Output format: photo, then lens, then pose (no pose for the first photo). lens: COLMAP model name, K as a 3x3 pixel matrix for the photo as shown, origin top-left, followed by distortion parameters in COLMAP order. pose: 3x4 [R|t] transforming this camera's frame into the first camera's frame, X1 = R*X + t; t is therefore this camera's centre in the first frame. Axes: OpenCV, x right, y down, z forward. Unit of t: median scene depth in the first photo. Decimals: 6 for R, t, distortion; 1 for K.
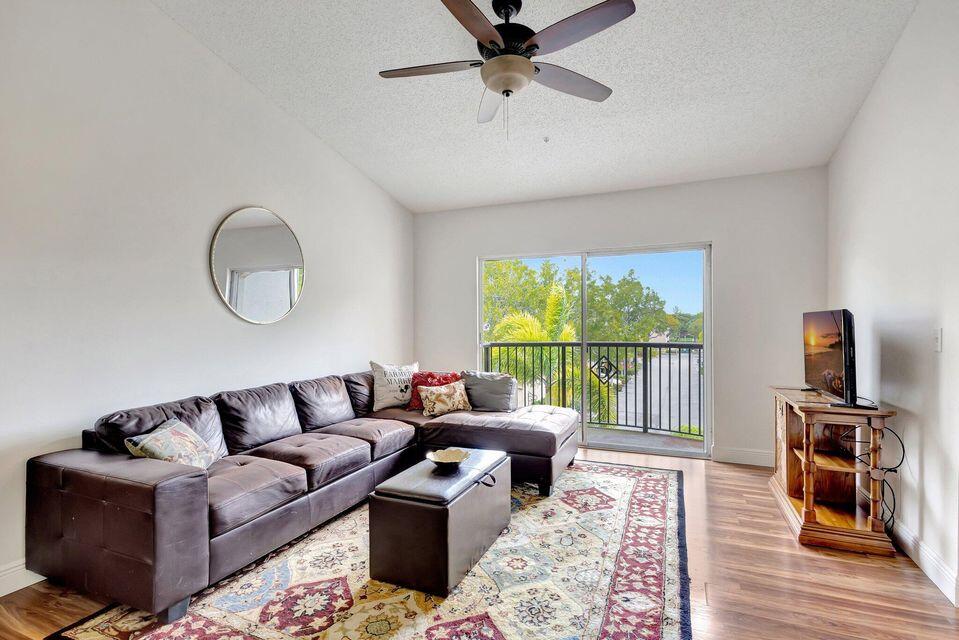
lens RADIAL K [[451.8, 0, 456.5], [0, 451.8, 321.2], [0, 0, 1]] dist [0.016706, -0.000343]
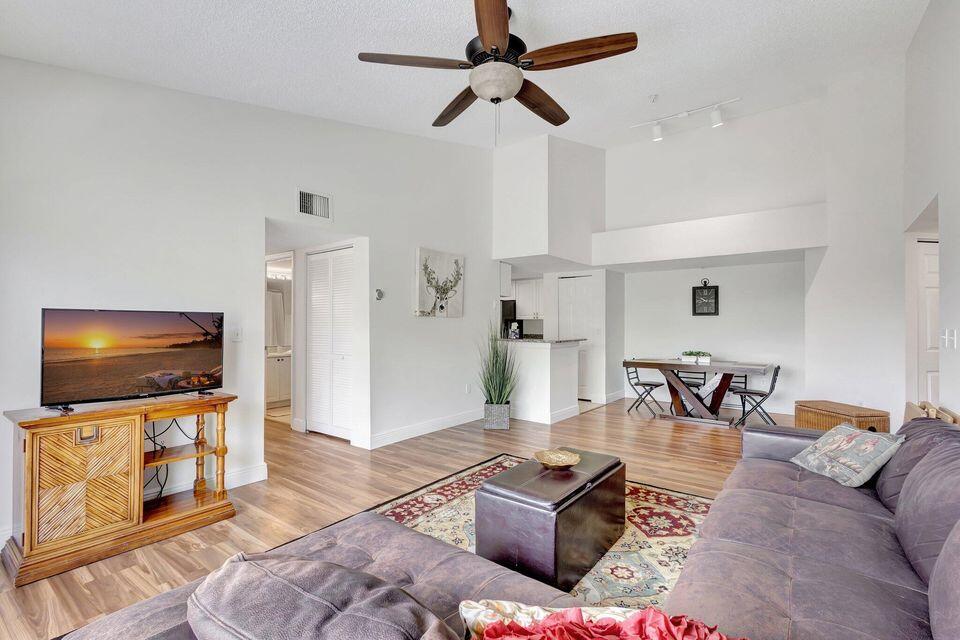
lens RADIAL K [[429.7, 0, 469.4], [0, 429.7, 324.0], [0, 0, 1]] dist [0.000025, -0.000095]
pose [[-0.974285, -0.000030, 0.225318, -0.048501], [-0.000952, 0.999992, -0.003987, 0.026418], [-0.225316, -0.004099, -0.974277, 2.263306]]
